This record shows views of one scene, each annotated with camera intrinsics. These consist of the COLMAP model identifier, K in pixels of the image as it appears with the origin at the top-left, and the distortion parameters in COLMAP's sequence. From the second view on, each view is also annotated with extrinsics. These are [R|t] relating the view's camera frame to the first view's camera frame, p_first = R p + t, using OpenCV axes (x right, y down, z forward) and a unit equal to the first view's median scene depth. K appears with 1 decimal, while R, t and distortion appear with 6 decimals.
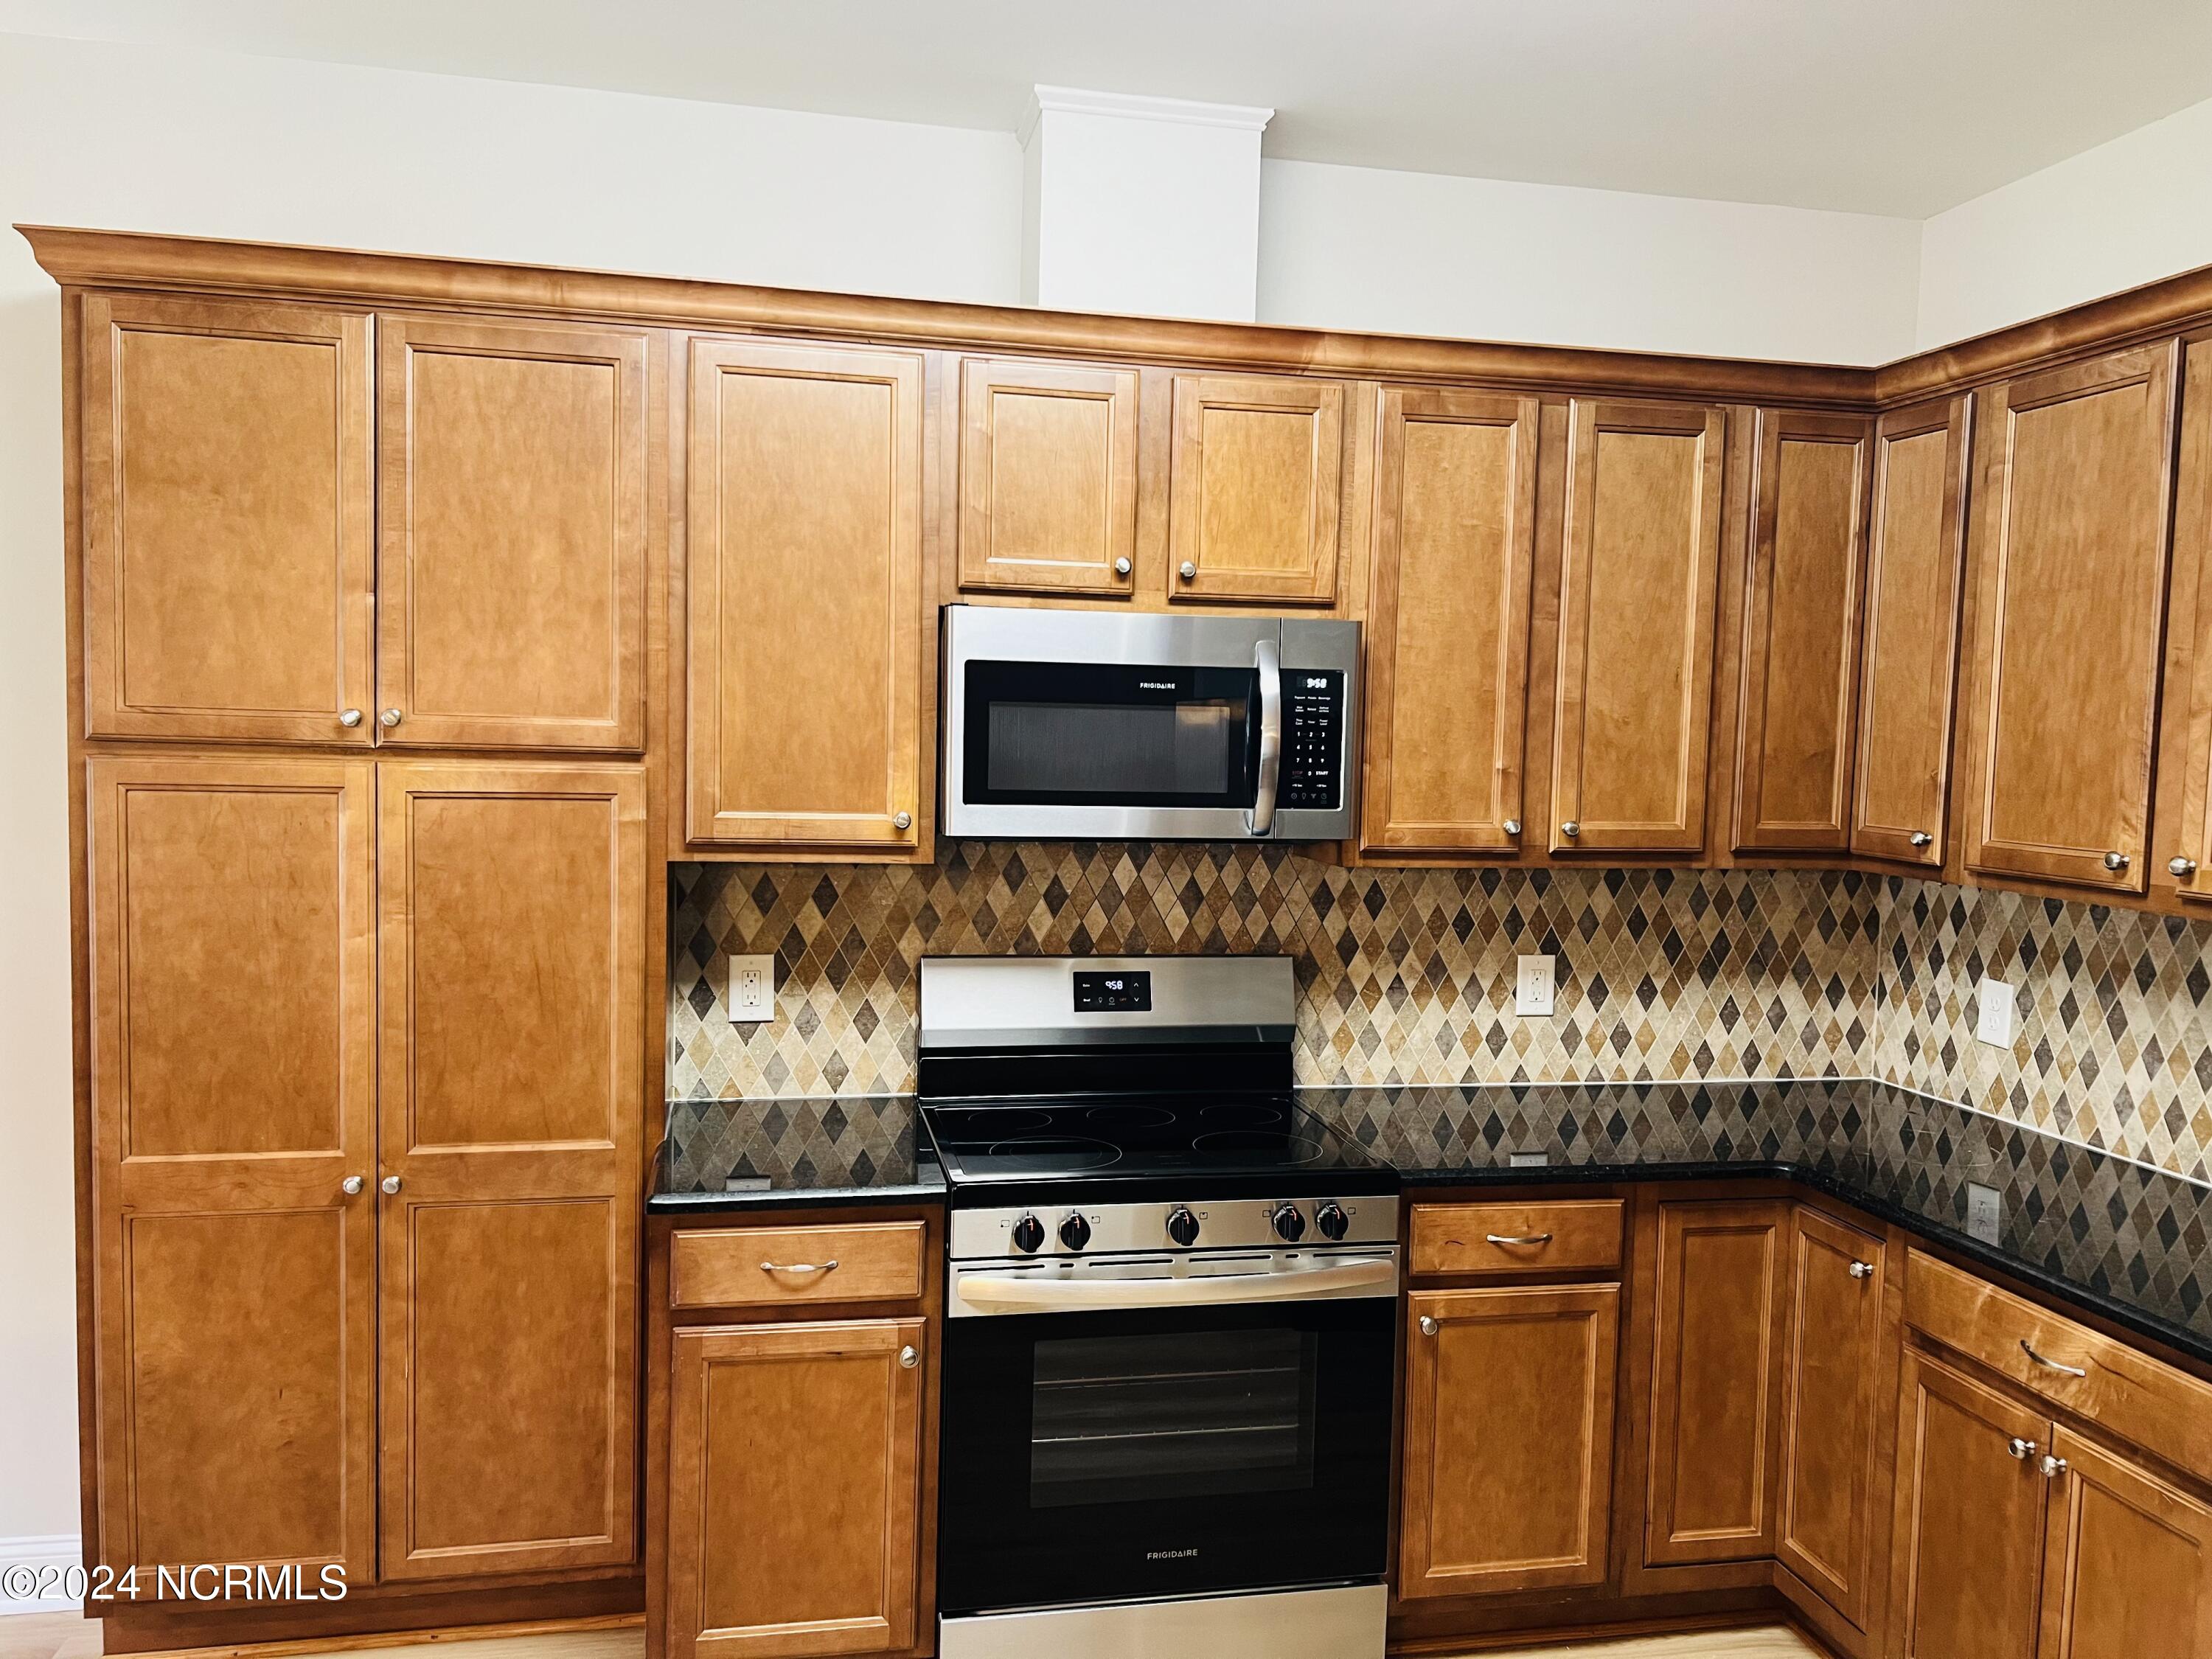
lens RADIAL K [[1666.5, 0, 1106.0], [0, 1666.5, 829.5], [0, 0, 1]] dist [0.067556, -0.089460]
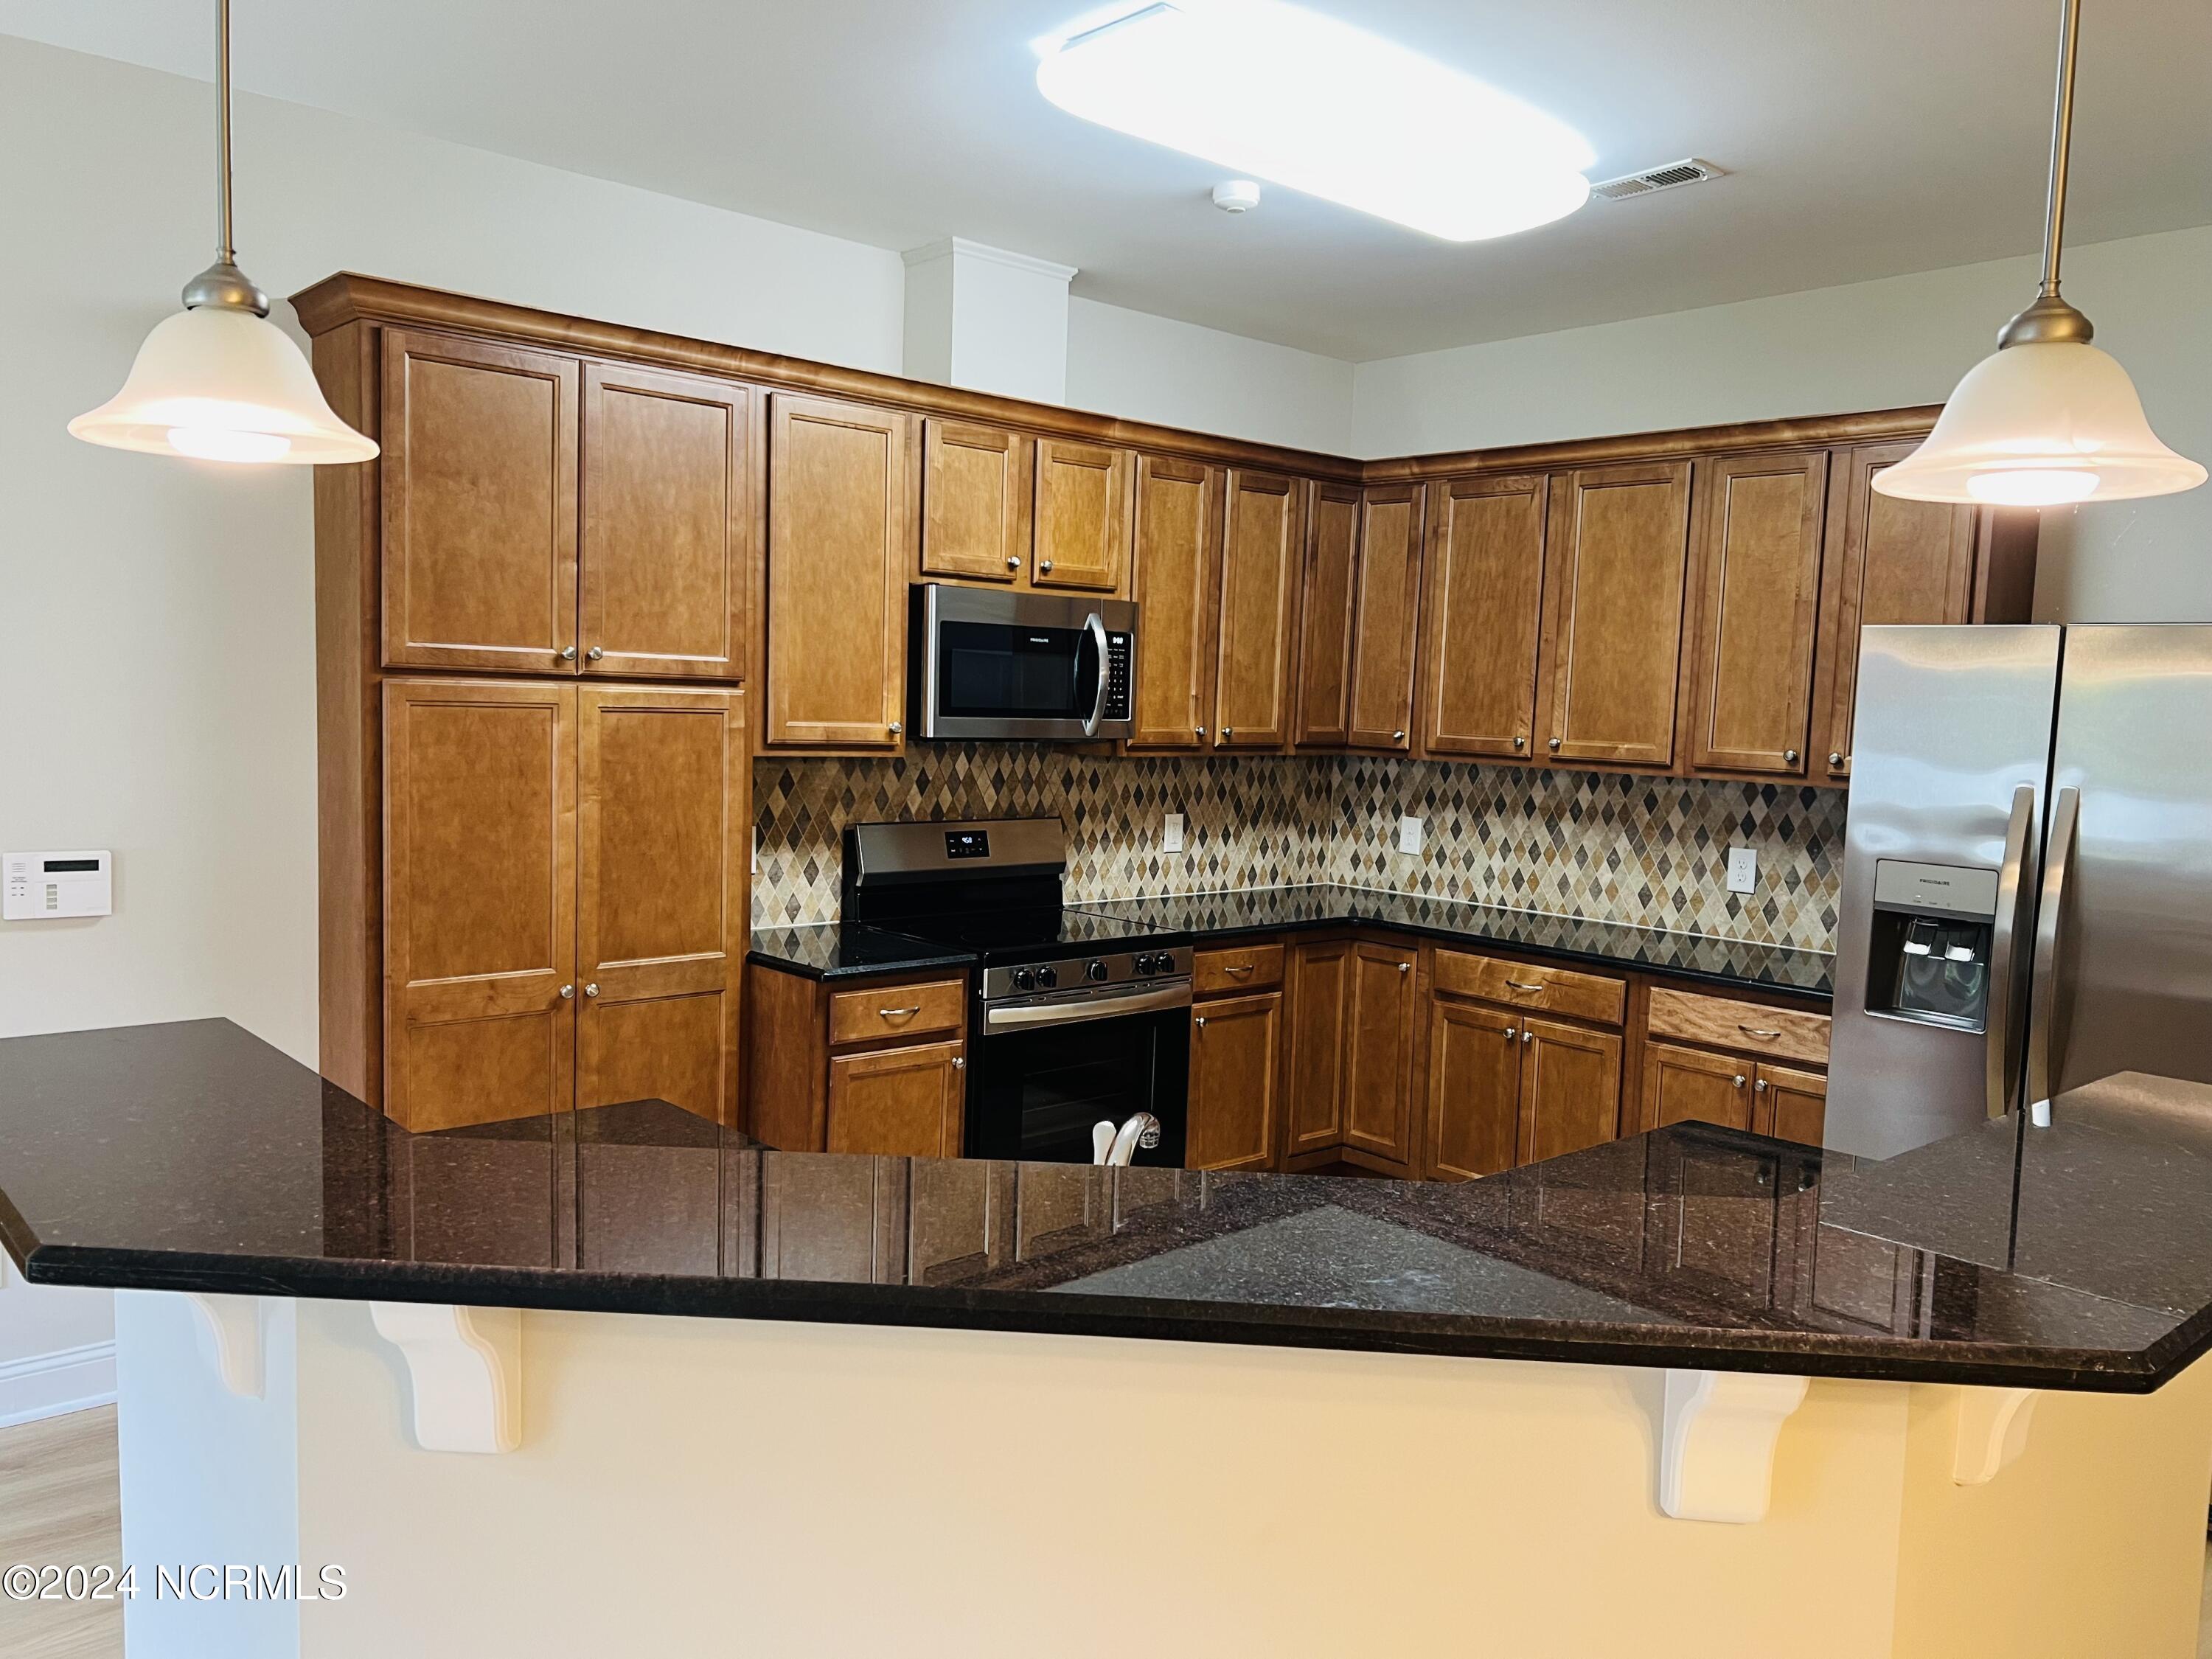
lens RADIAL K [[1656.0, 0, 1106.0], [0, 1656.0, 829.5], [0, 0, 1]] dist [0.175318, -0.477145]
pose [[0.863674, -0.038178, 0.502602, -0.719749], [0.018939, 0.998881, 0.043331, 0.025188], [-0.503694, -0.027905, 0.863431, -0.391304]]
